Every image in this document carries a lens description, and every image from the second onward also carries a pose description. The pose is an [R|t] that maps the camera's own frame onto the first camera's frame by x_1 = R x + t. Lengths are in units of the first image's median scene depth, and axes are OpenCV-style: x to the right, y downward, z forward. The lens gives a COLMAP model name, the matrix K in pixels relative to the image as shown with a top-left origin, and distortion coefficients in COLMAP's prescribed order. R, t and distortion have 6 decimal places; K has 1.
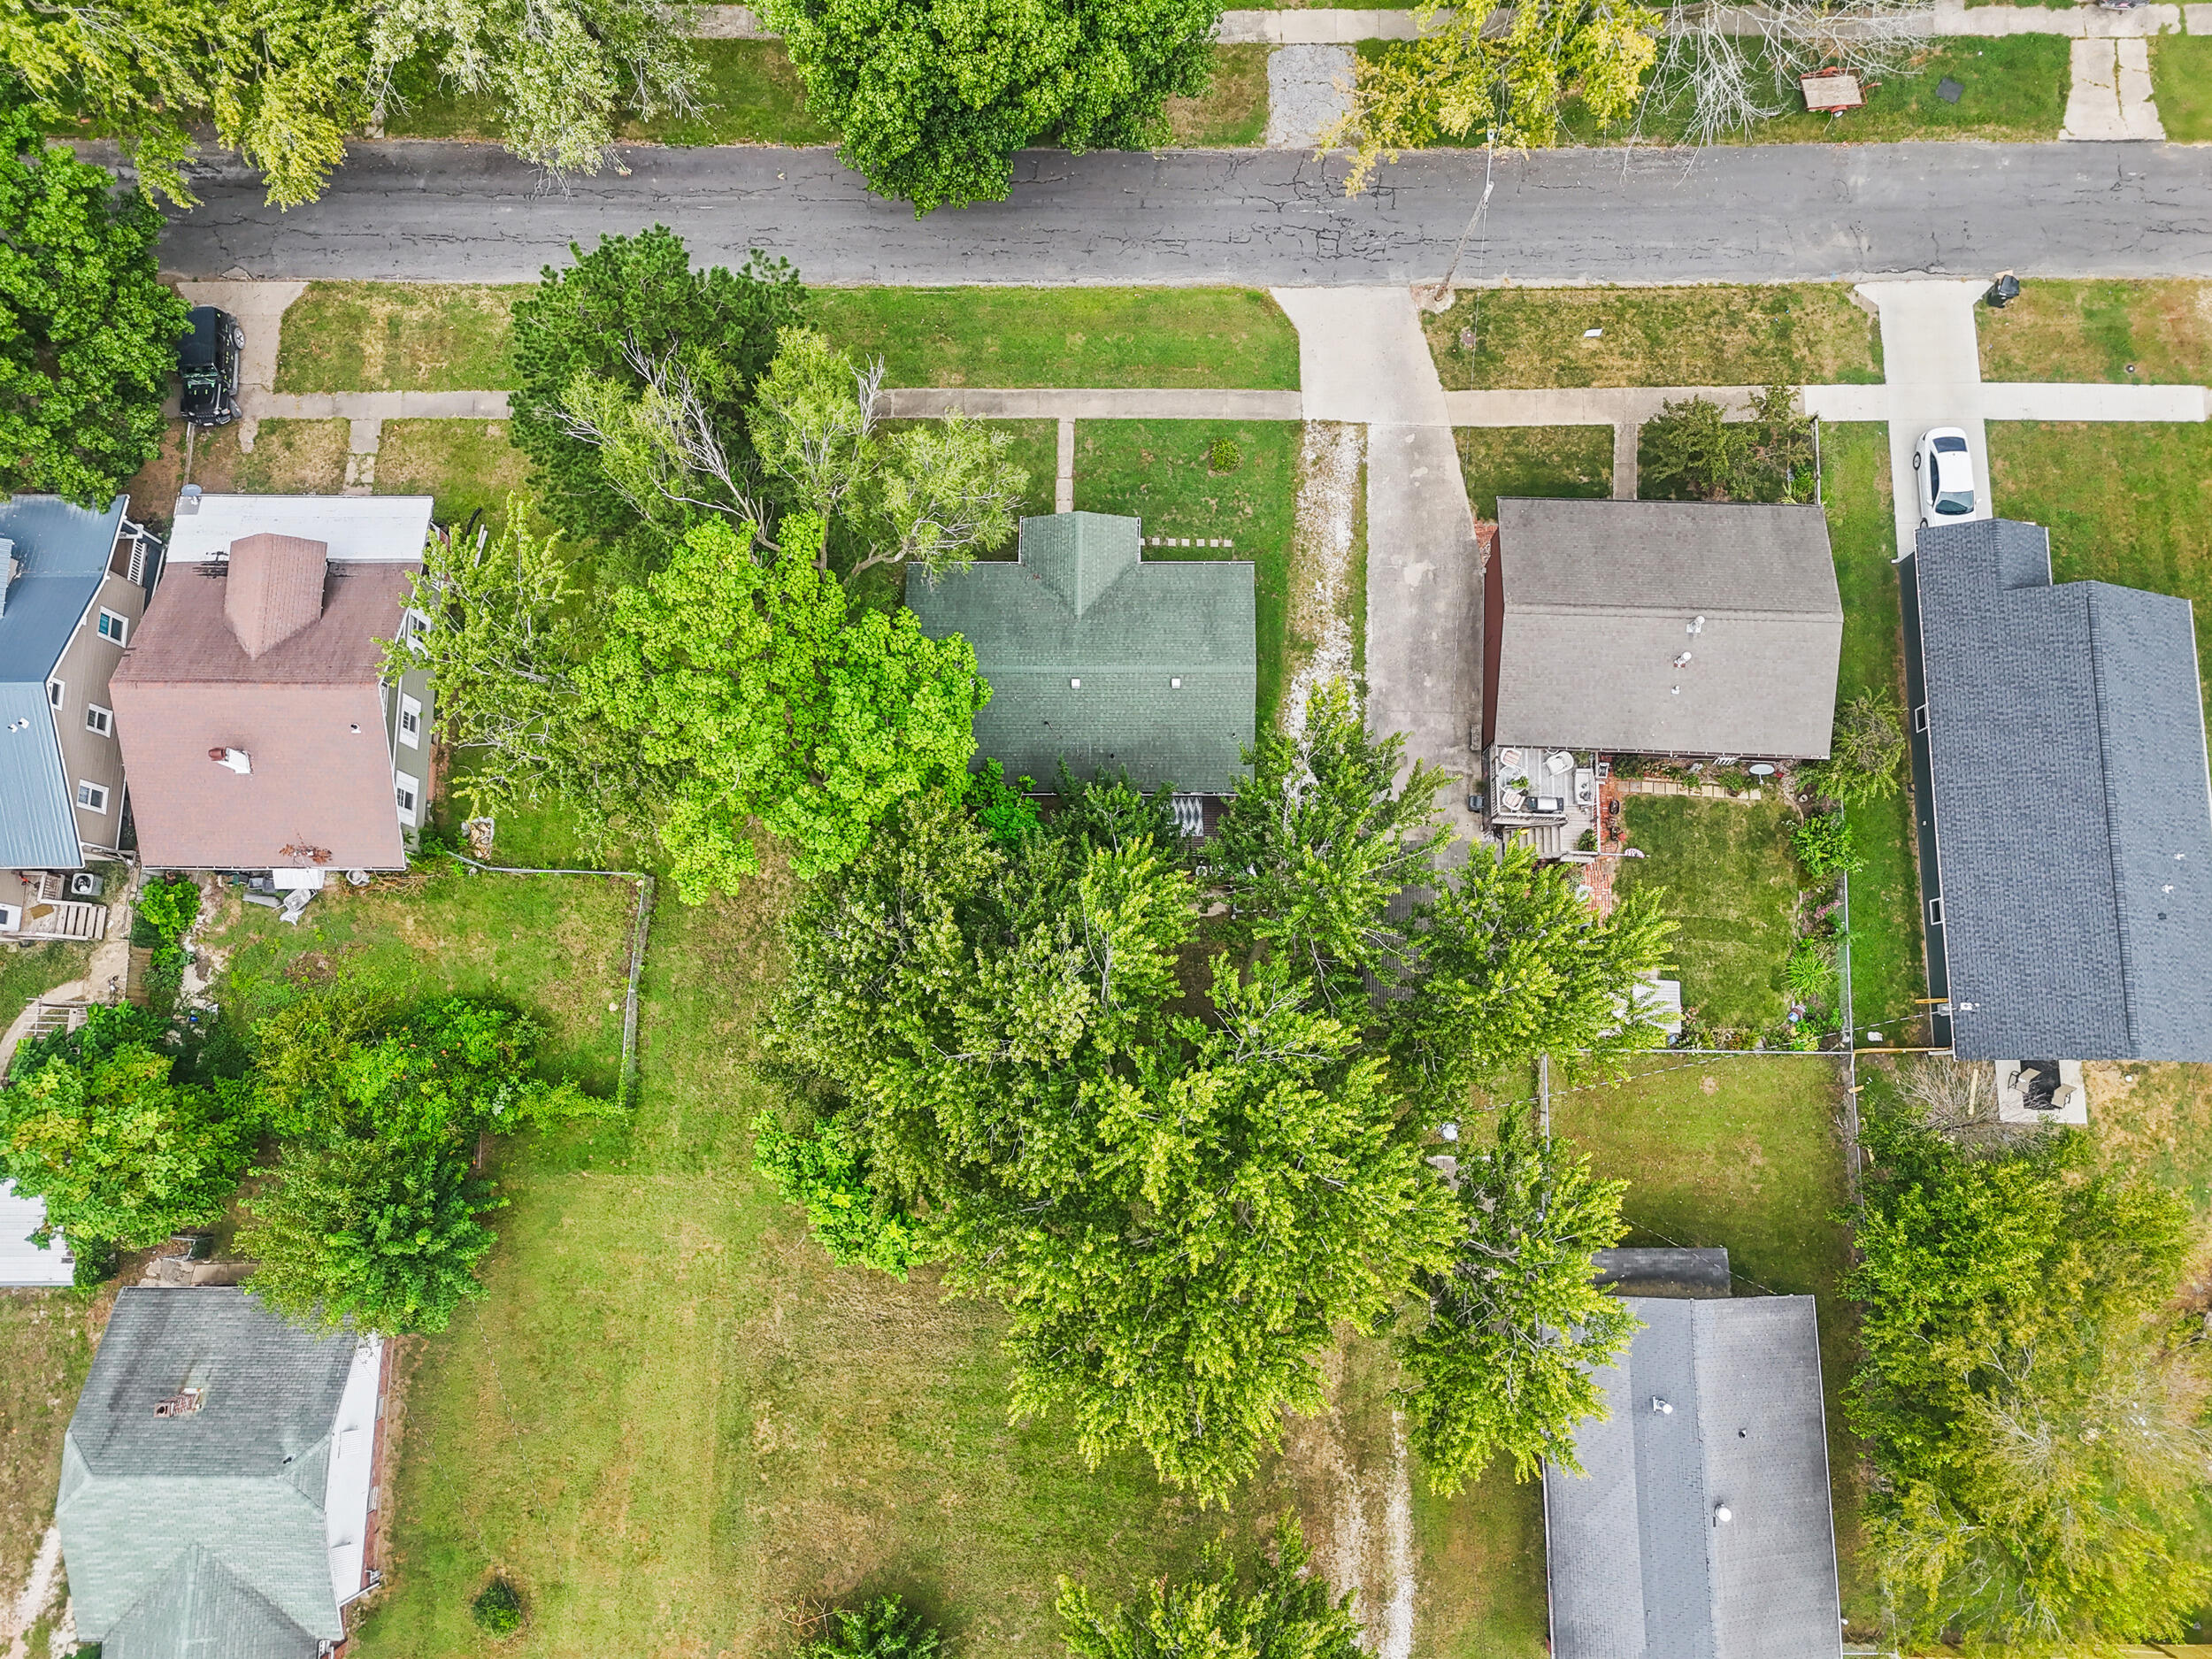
lens RADIAL K [[1663.7, 0, 1106.0], [0, 1663.7, 829.5], [0, 0, 1]] dist [0.062405, -0.052252]
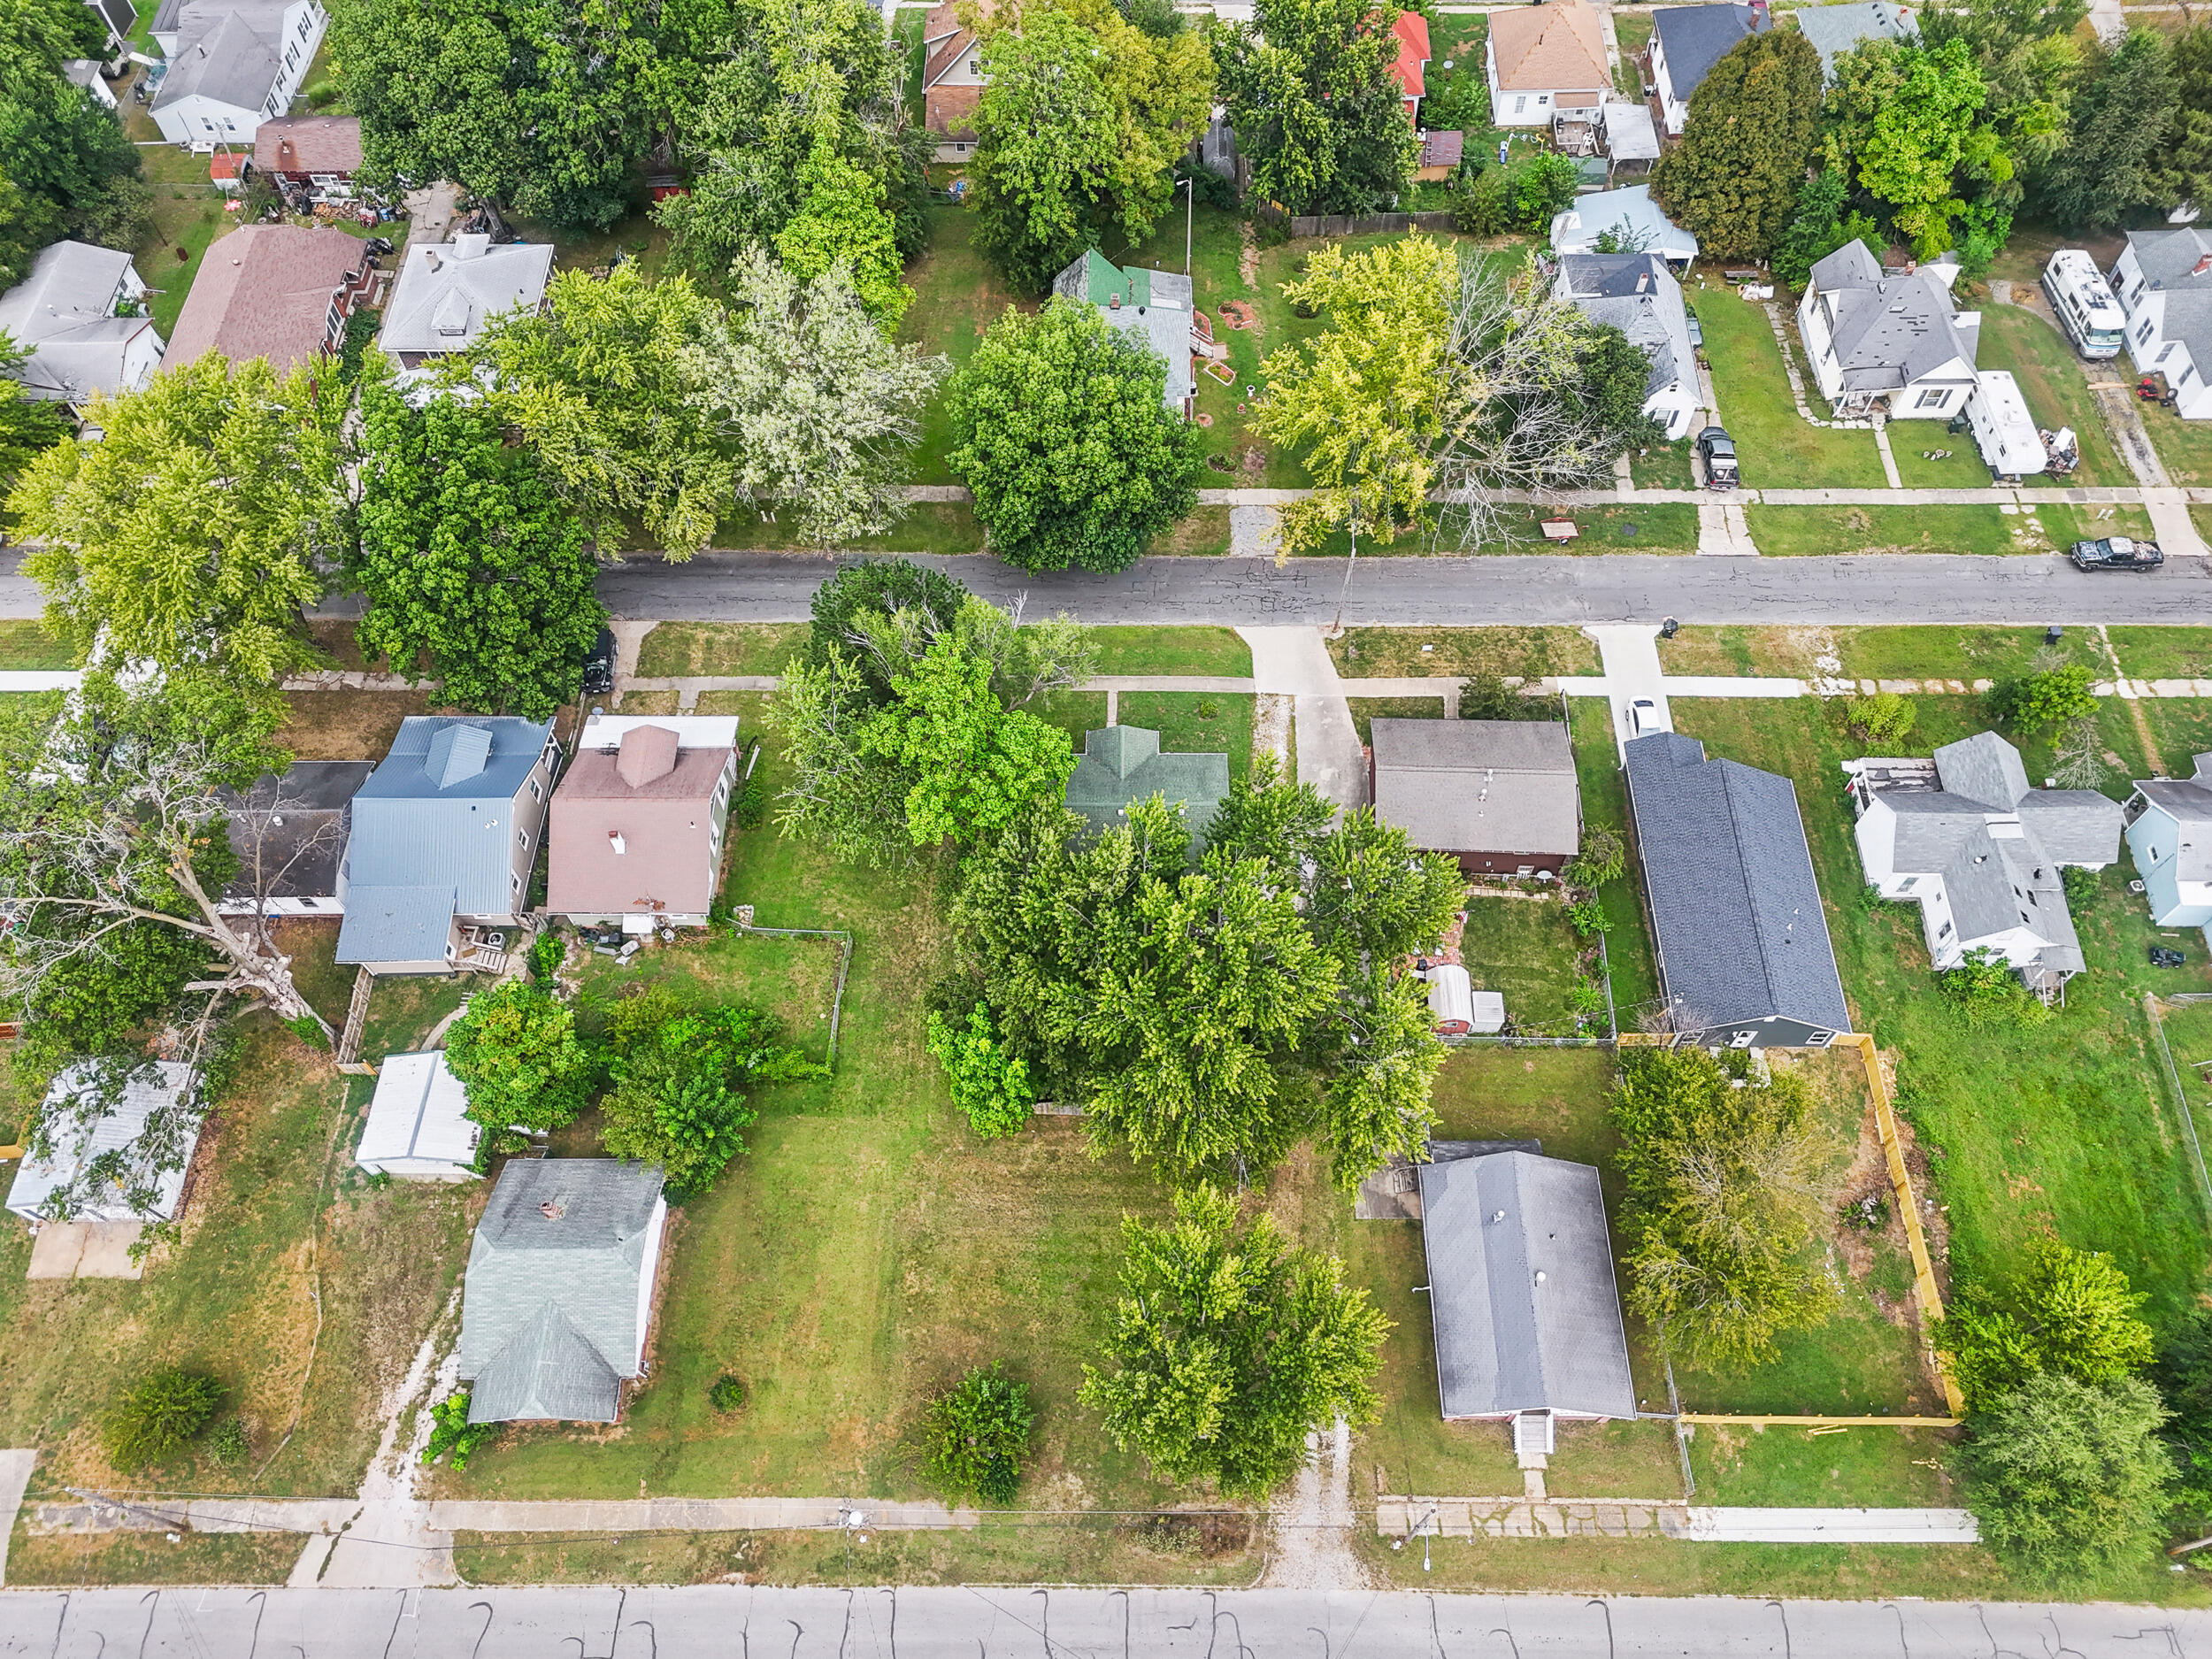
lens RADIAL K [[1707.6, 0, 1106.0], [0, 1707.6, 829.5], [0, 0, 1]] dist [0.140825, -0.325673]
pose [[0.999978, 0.005873, 0.003074, -0.036520], [-0.004314, 0.928703, -0.370799, 0.534908], [-0.005032, 0.370778, 0.928708, -0.549087]]
